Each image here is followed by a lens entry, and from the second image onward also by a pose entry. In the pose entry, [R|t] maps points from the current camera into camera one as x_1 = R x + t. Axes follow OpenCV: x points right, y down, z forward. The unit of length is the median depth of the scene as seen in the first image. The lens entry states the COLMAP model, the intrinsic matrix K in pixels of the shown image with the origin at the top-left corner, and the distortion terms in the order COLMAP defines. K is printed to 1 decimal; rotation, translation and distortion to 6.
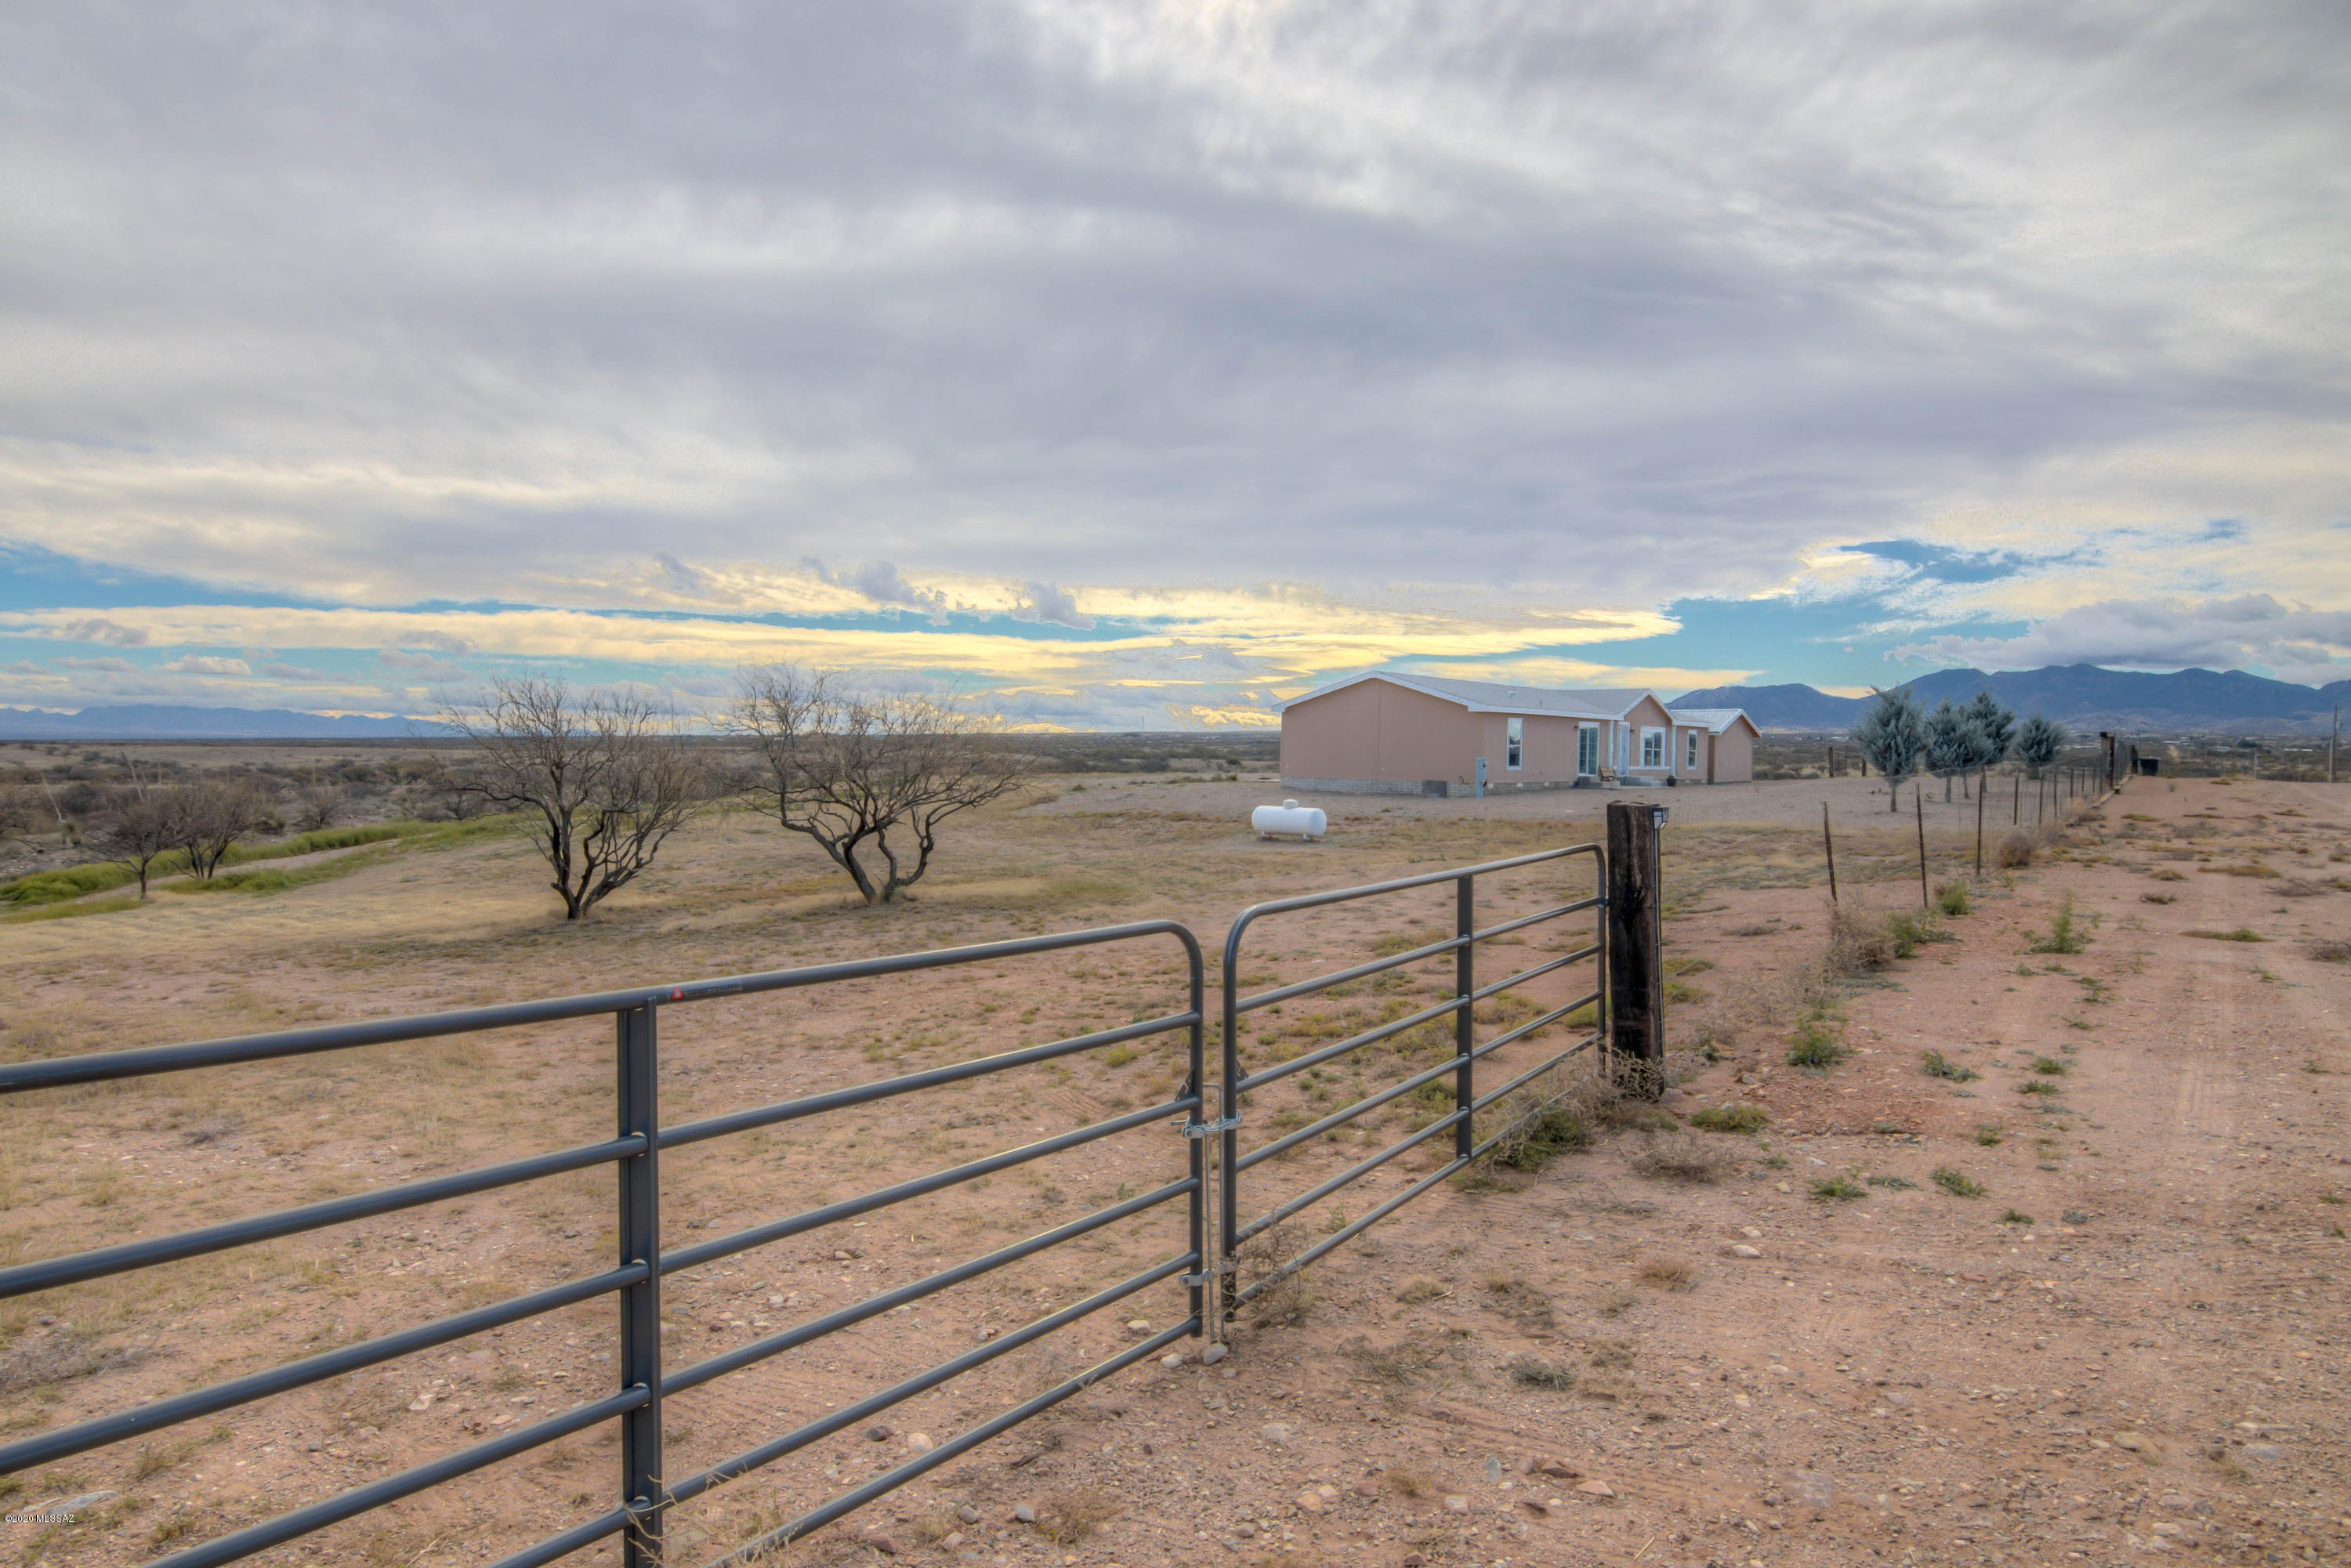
lens RADIAL K [[1181.0, 0, 1175.5], [0, 1181.0, 784.0], [0, 0, 1]] dist [-0.012103, -0.002284]
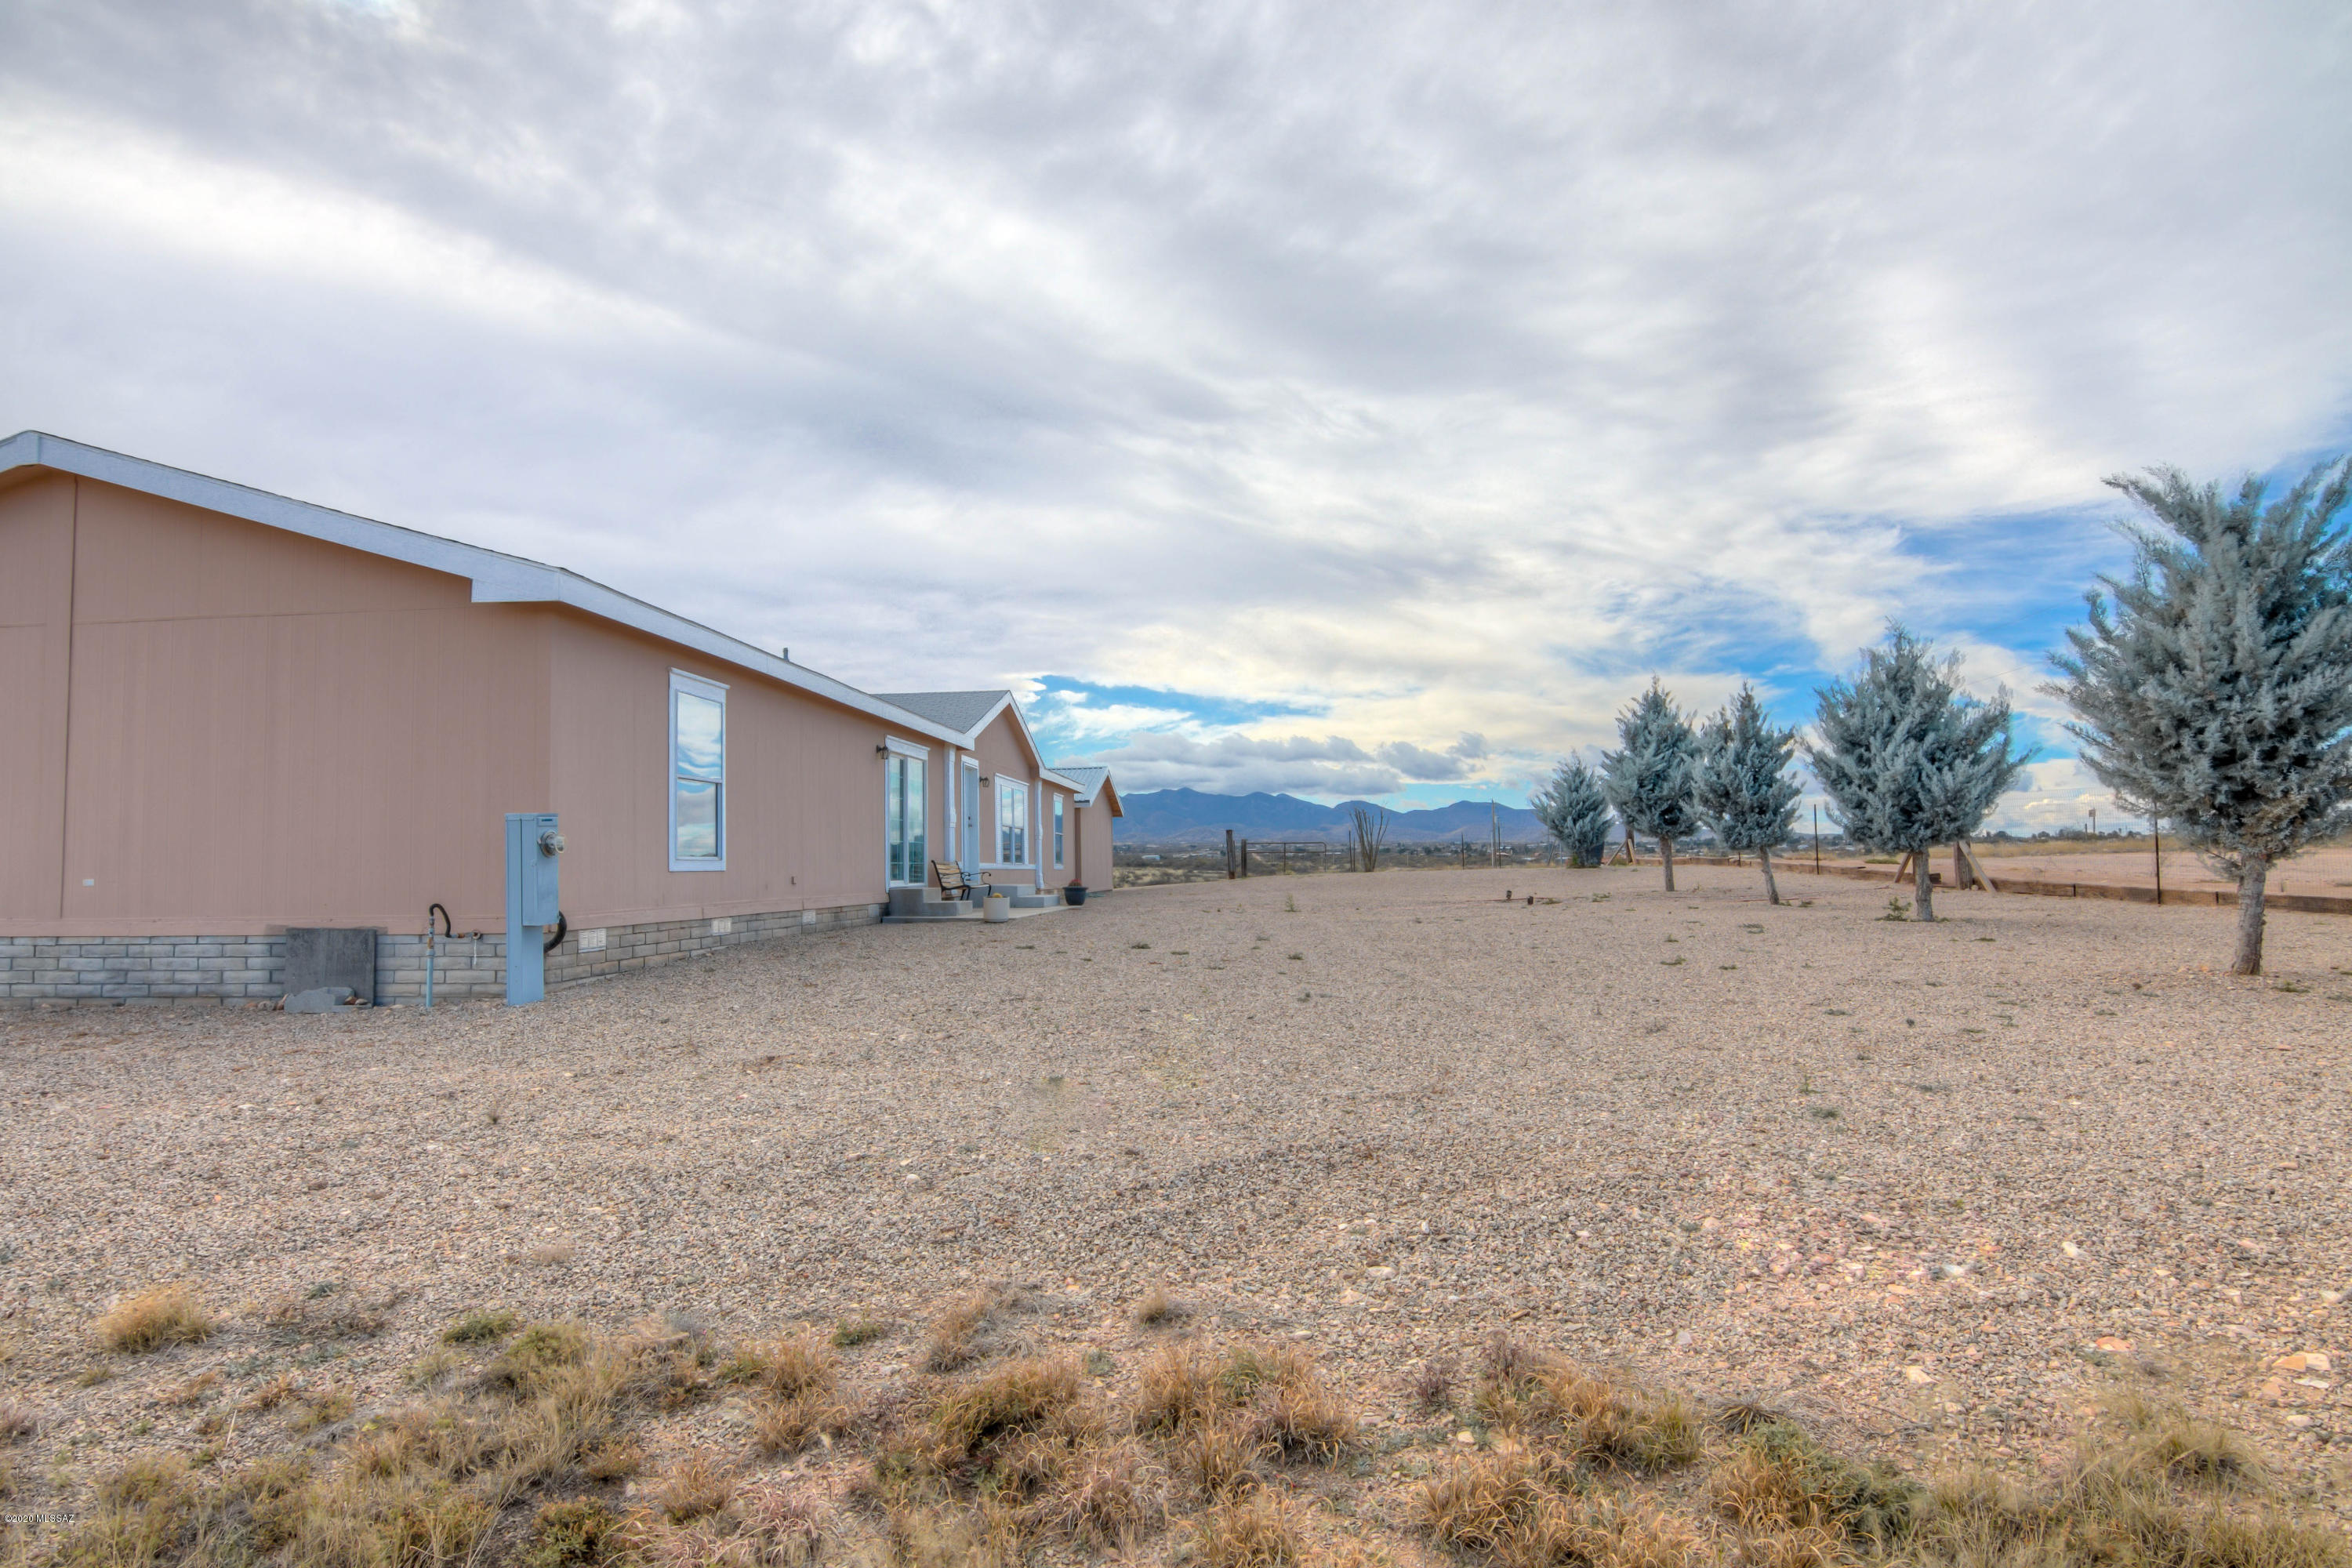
lens RADIAL K [[1181.6, 0, 1176.0], [0, 1181.6, 784.0], [0, 0, 1]] dist [-0.012103, -0.002284]
pose [[0.800943, 0.012703, 0.598606, 0.196443], [0.048306, 0.995145, -0.085752, -0.003371], [-0.596789, 0.097599, 0.796441, 0.664111]]
